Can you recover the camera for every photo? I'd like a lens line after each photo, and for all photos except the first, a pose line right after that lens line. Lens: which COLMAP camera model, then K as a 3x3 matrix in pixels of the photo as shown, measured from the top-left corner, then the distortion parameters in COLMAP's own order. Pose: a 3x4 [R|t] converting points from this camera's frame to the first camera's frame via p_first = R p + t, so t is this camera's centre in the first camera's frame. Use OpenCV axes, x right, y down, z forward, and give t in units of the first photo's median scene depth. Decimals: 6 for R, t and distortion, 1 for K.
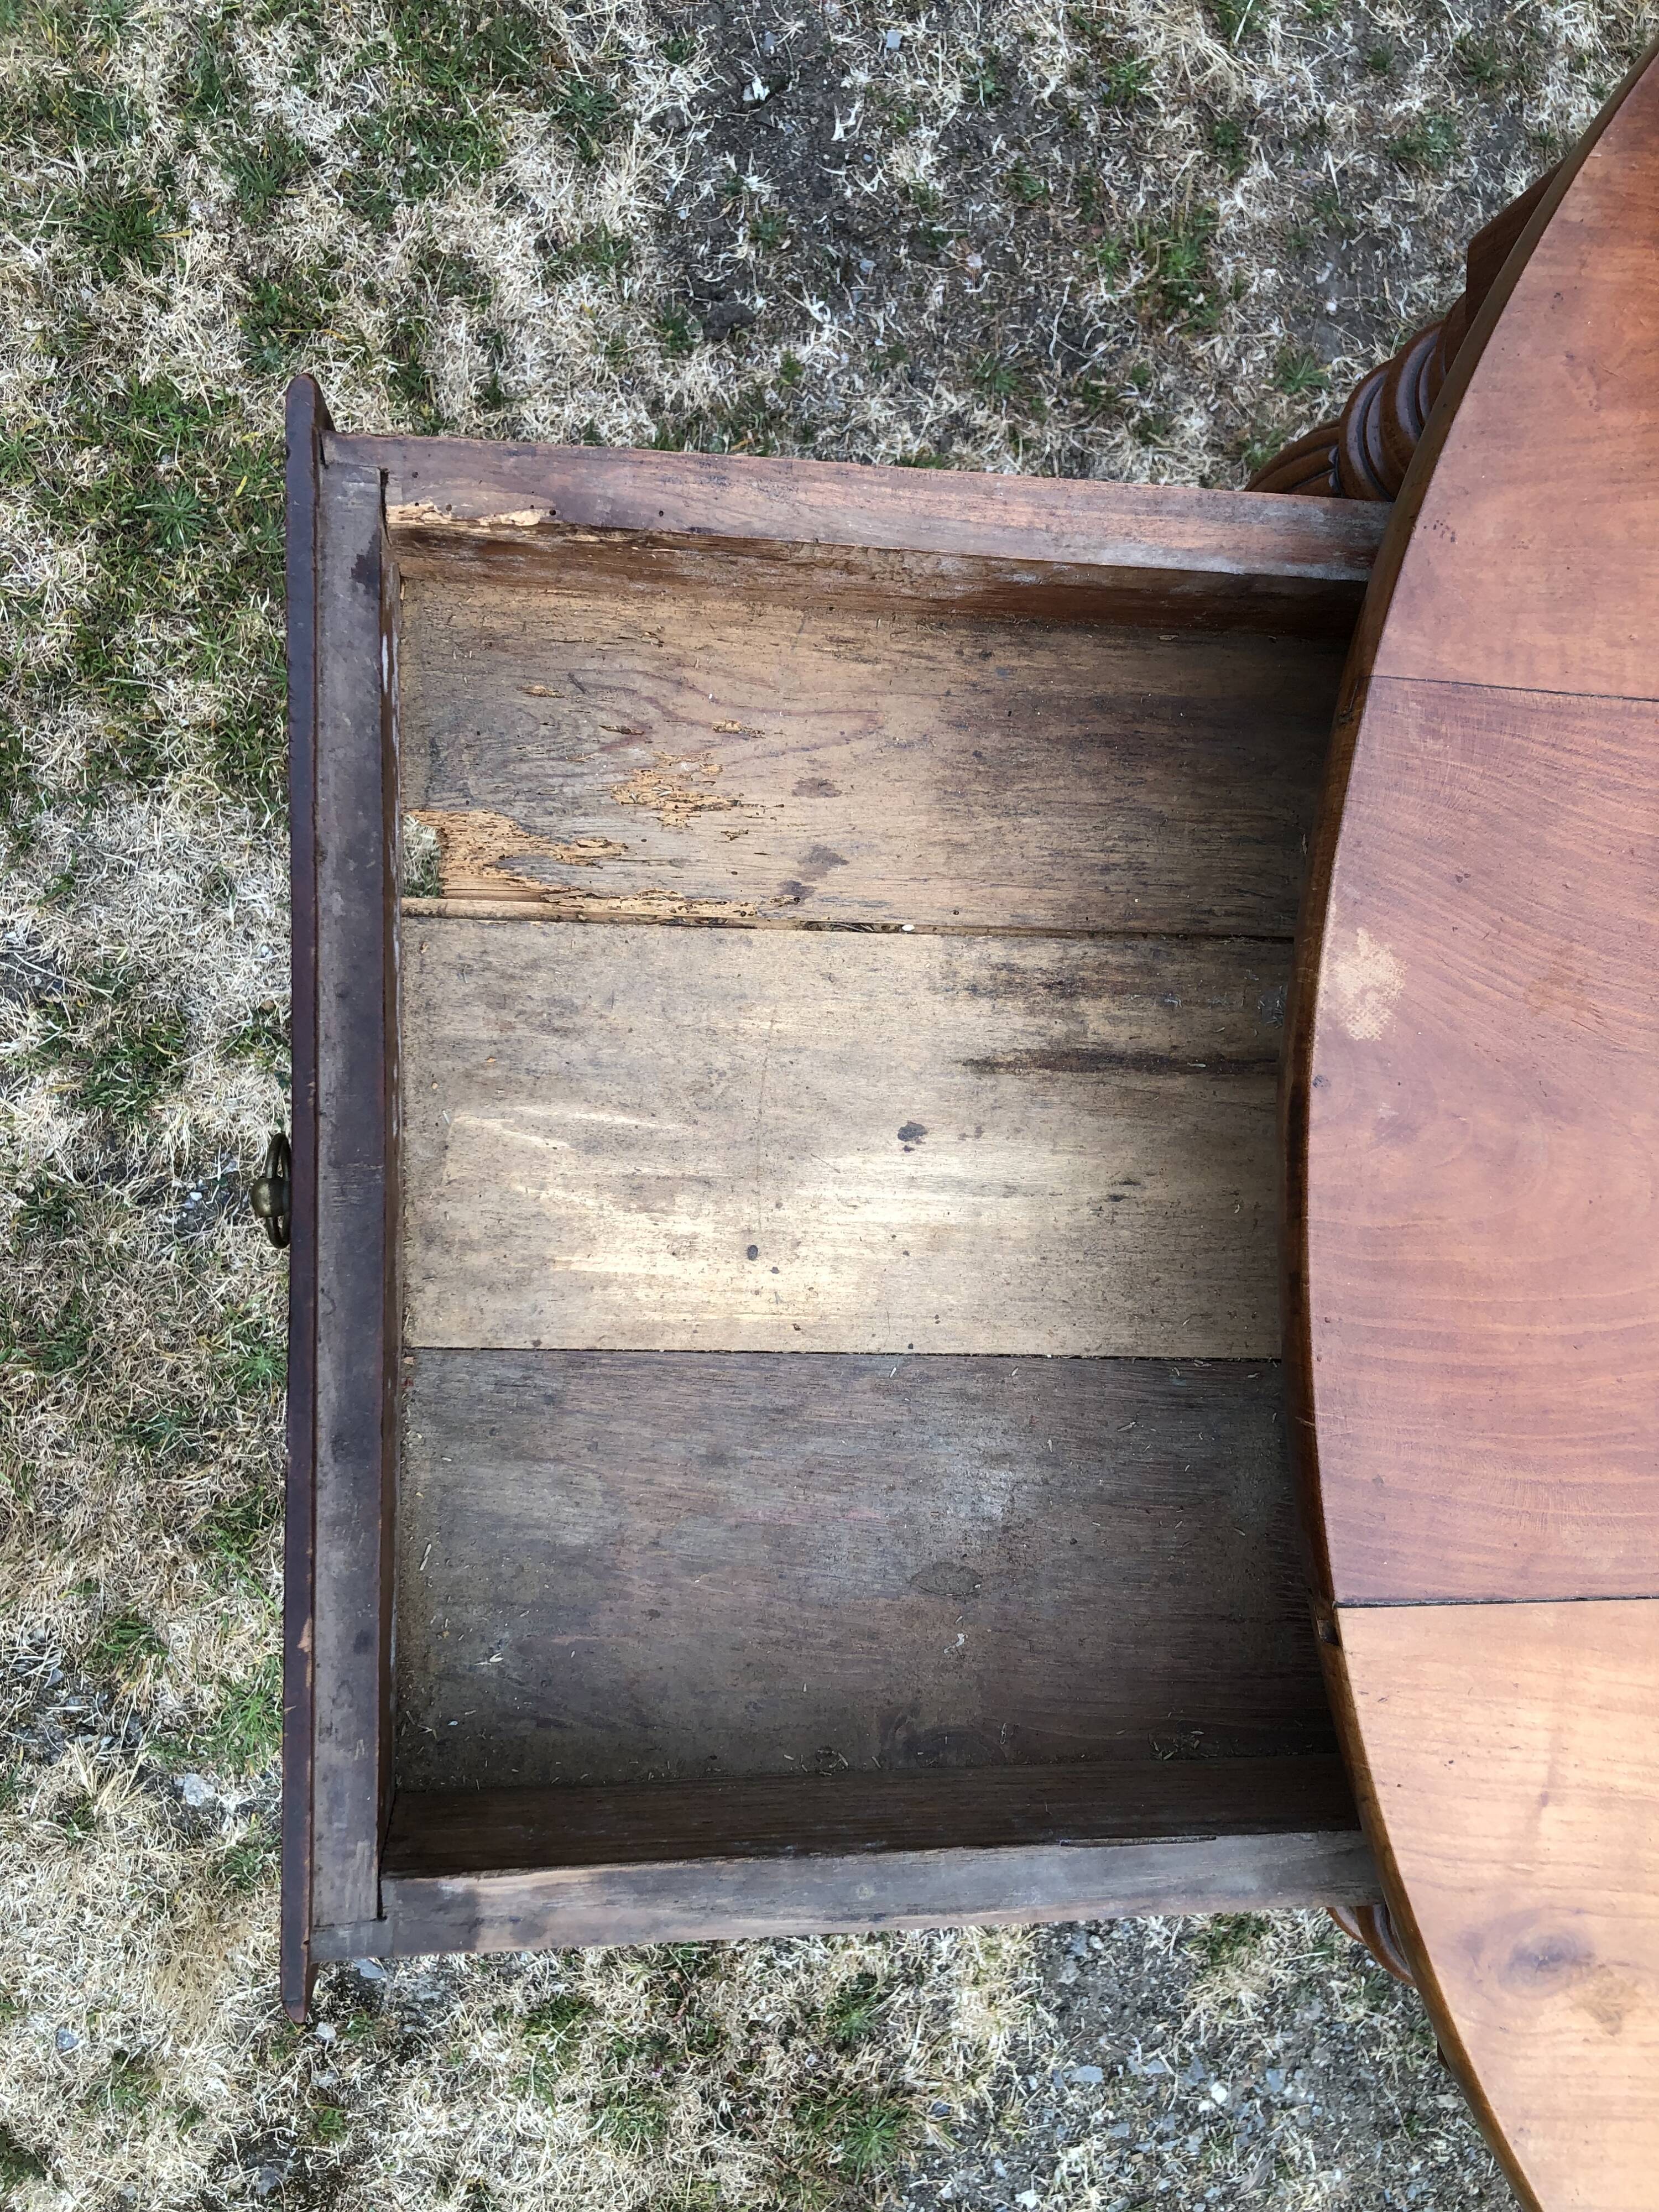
lens RADIAL K [[1783.0, 0, 836.8], [0, 1783.0, 1104.7], [0, 0, 1]] dist [0.015379, -0.007941]
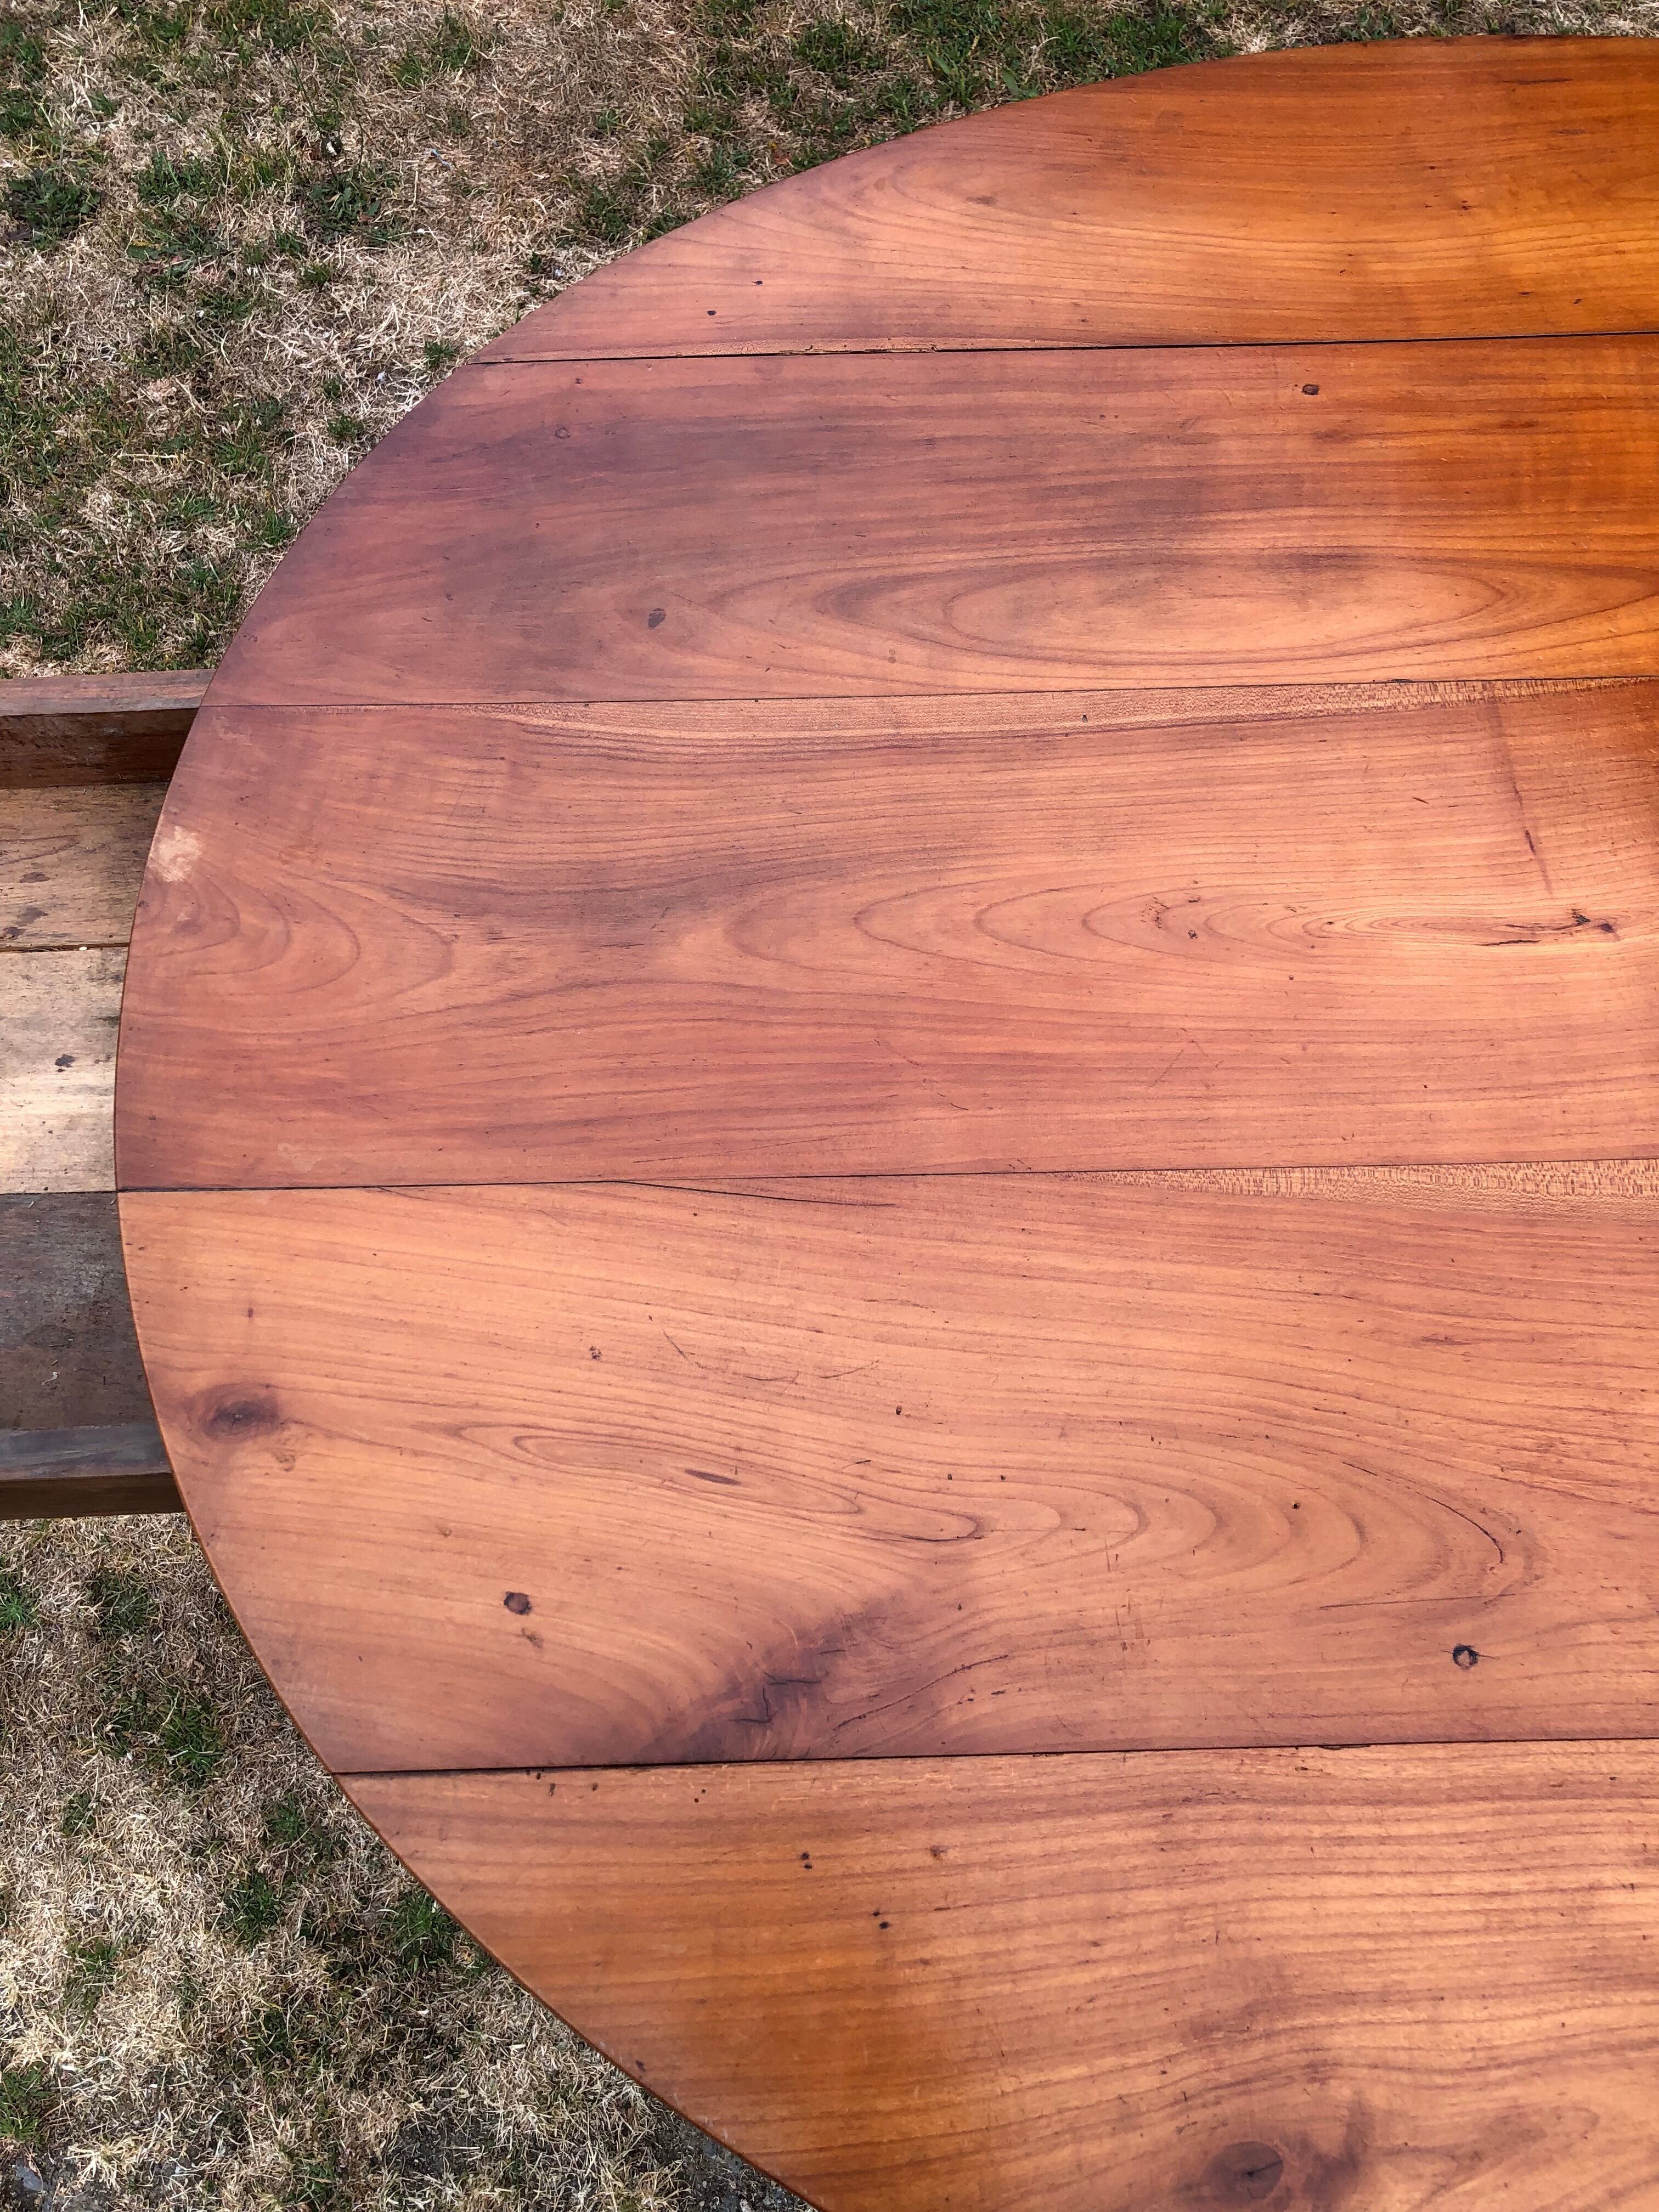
lens RADIAL K [[1808.2, 0, 832.4], [0, 1808.2, 1108.3], [0, 0, 1]] dist [-0.006756, -0.009198]
pose [[0.979869, -0.116838, -0.161880, 0.962301], [0.040980, 0.911305, -0.409688, 0.736921], [0.195389, 0.394807, 0.897748, -0.279638]]
